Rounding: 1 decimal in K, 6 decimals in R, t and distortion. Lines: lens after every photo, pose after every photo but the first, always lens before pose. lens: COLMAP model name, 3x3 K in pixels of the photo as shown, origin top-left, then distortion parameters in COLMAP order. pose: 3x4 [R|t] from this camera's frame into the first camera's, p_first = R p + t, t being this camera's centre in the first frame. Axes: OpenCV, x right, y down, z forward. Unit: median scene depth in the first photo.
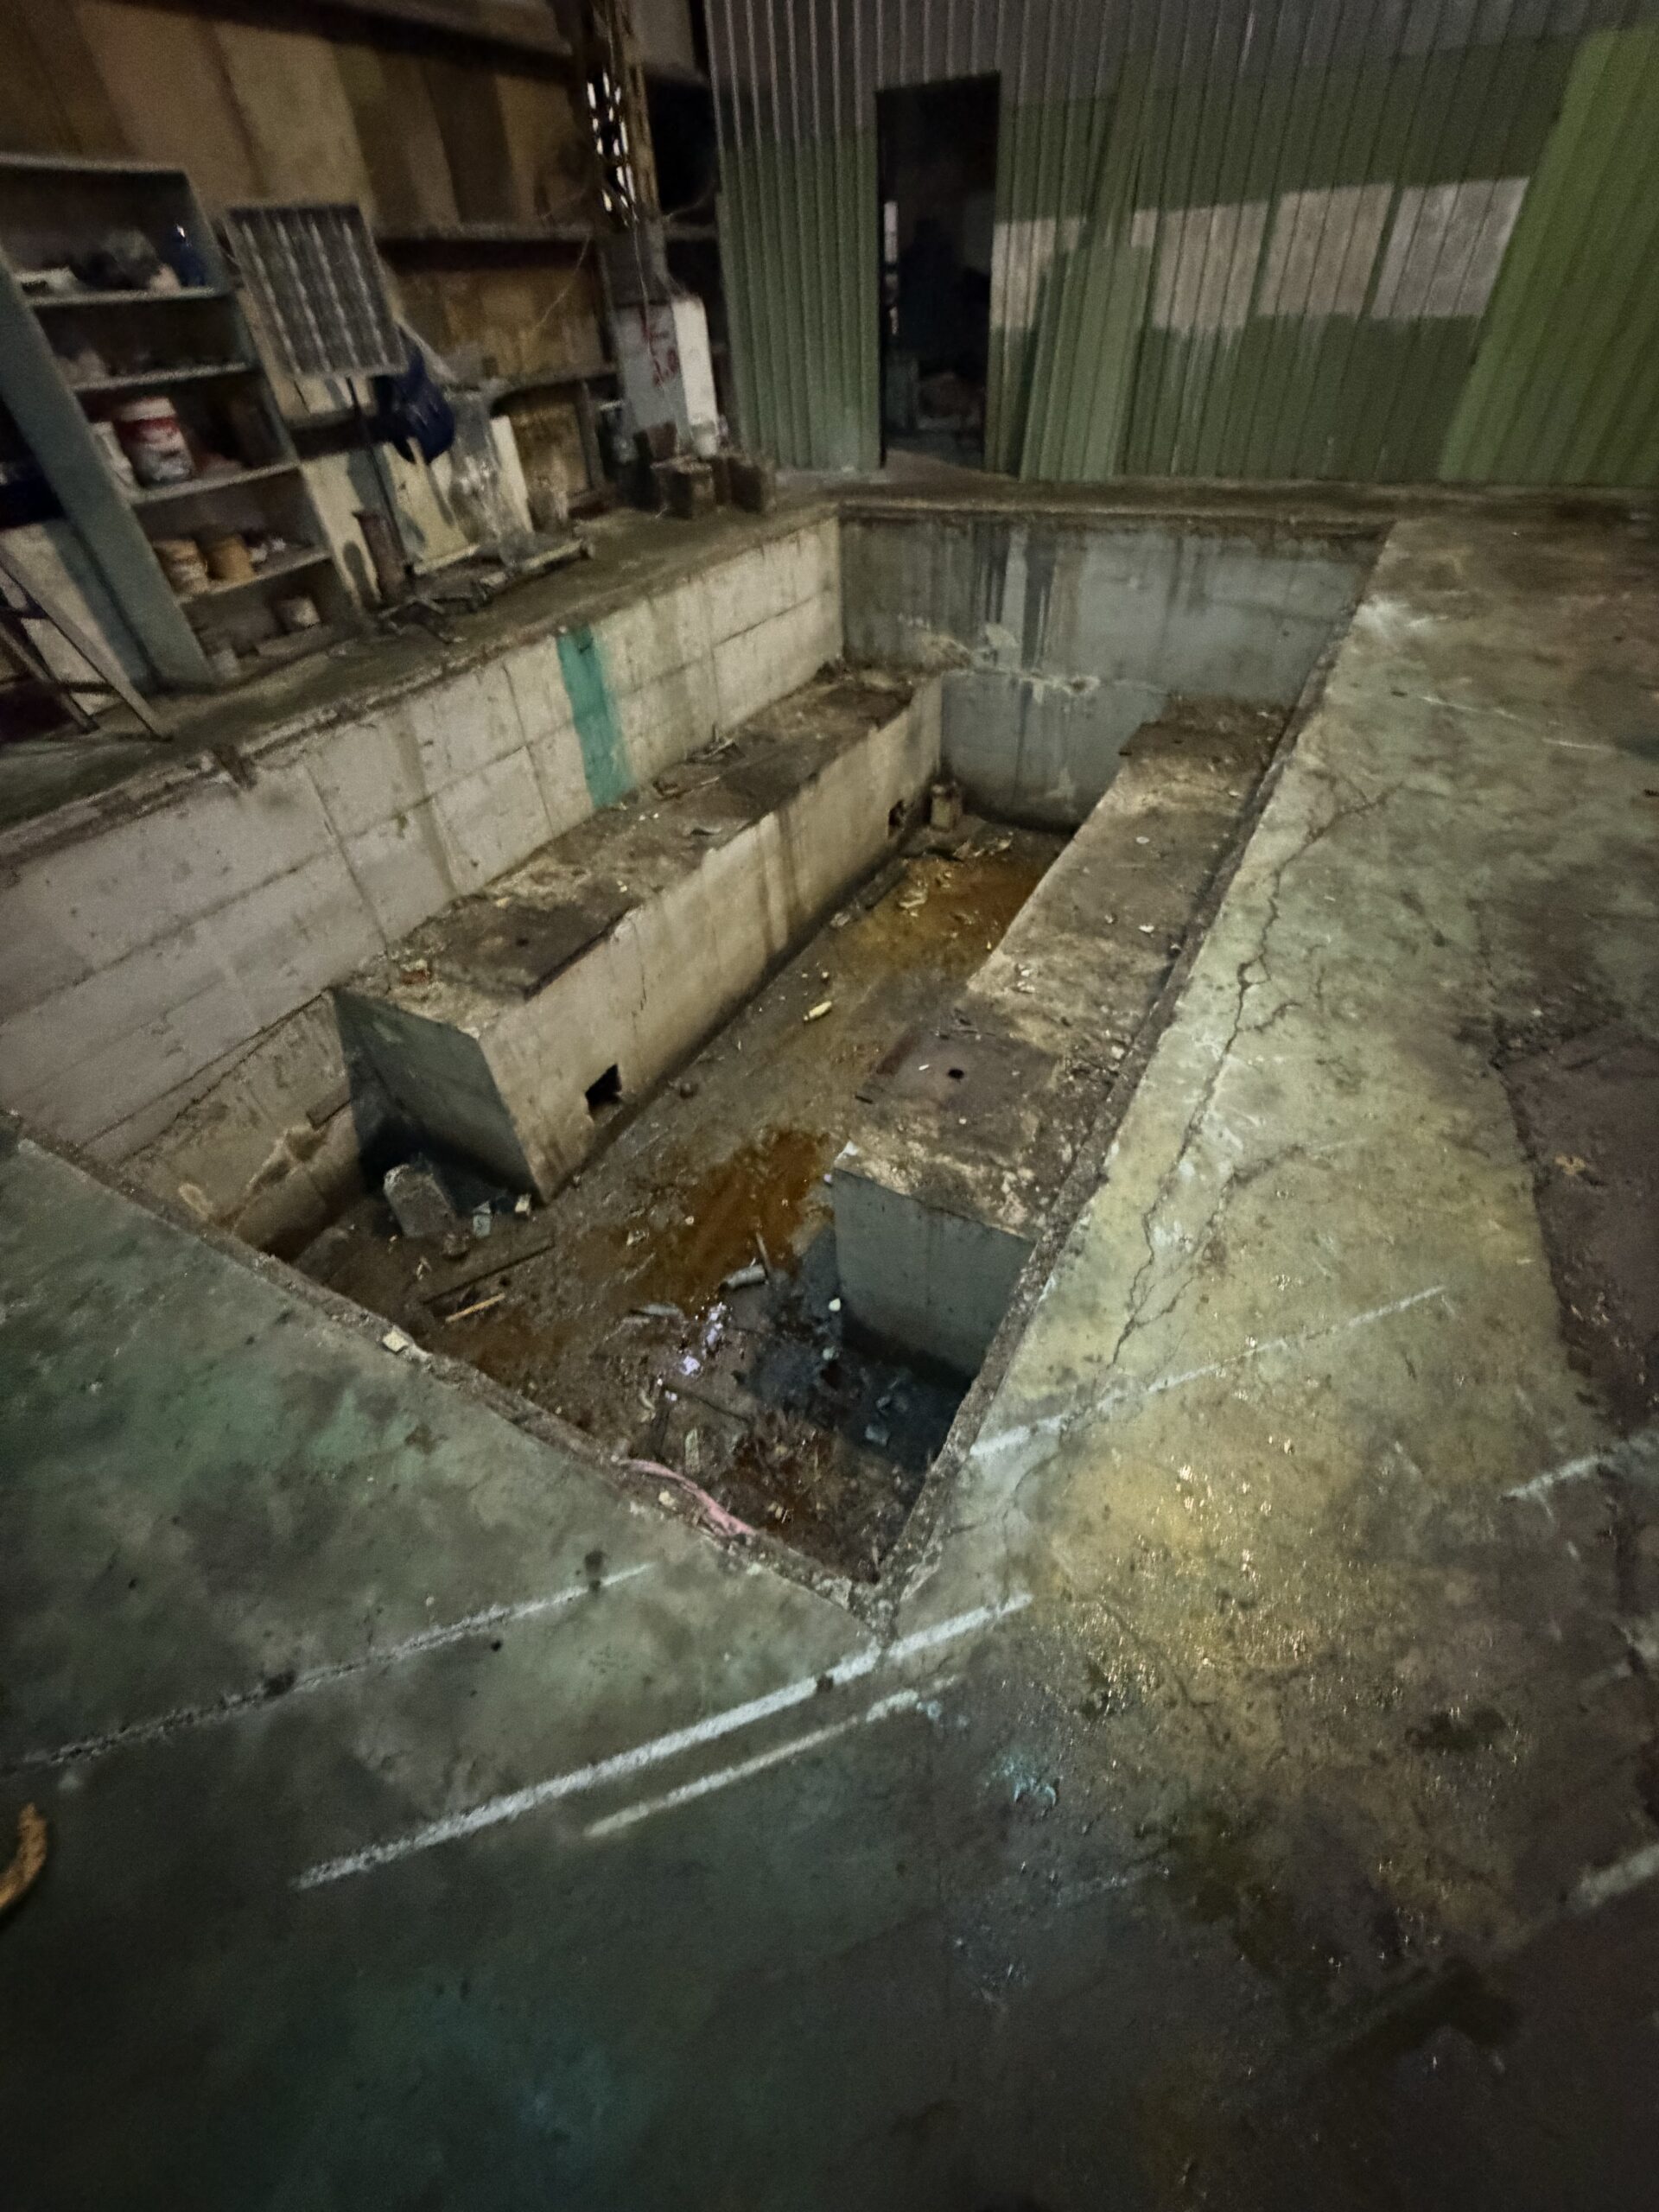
lens RADIAL K [[877.5, 0, 821.2], [0, 877.5, 1101.9], [0, 0, 1]] dist [0.003228, -0.001243]
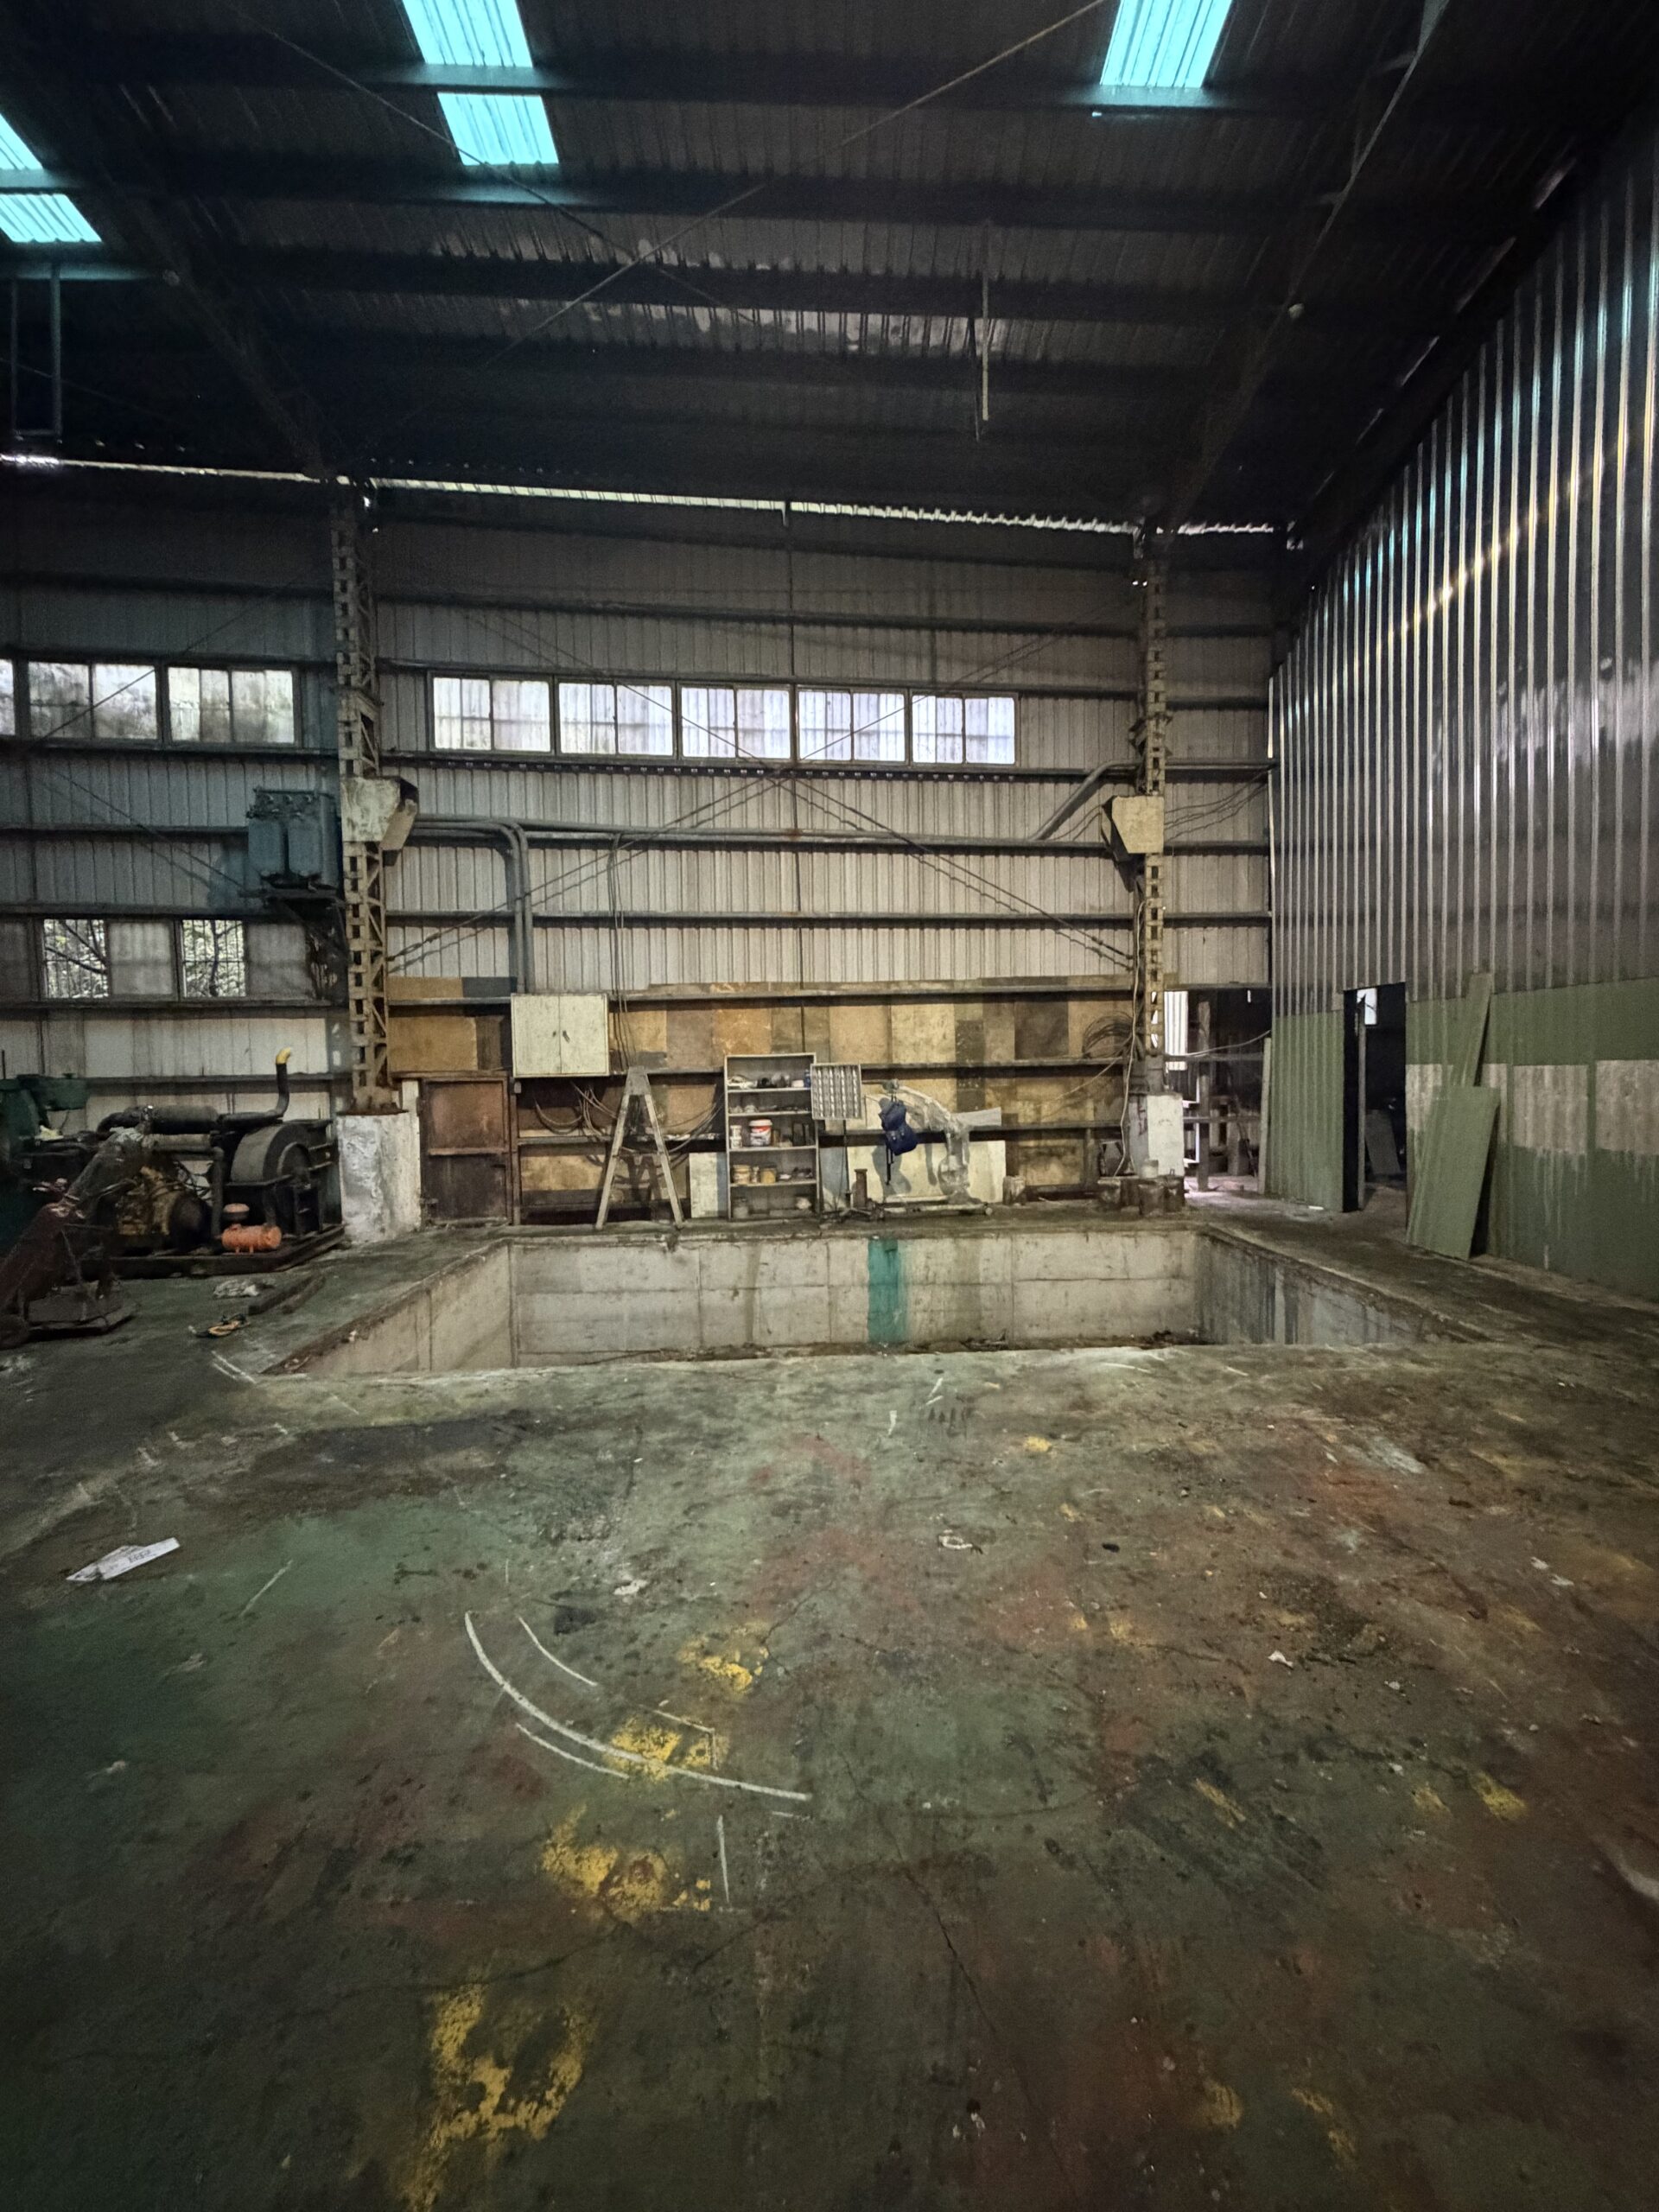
lens RADIAL K [[877.5, 0, 825.0], [0, 877.5, 1107.3], [0, 0, 1]] dist [0.003228, -0.001243]
pose [[0.487197, 0.078690, -0.869740, 1.215154], [-0.597828, 0.756036, -0.266479, -0.216810], [0.636585, 0.649783, 0.415381, 0.040942]]
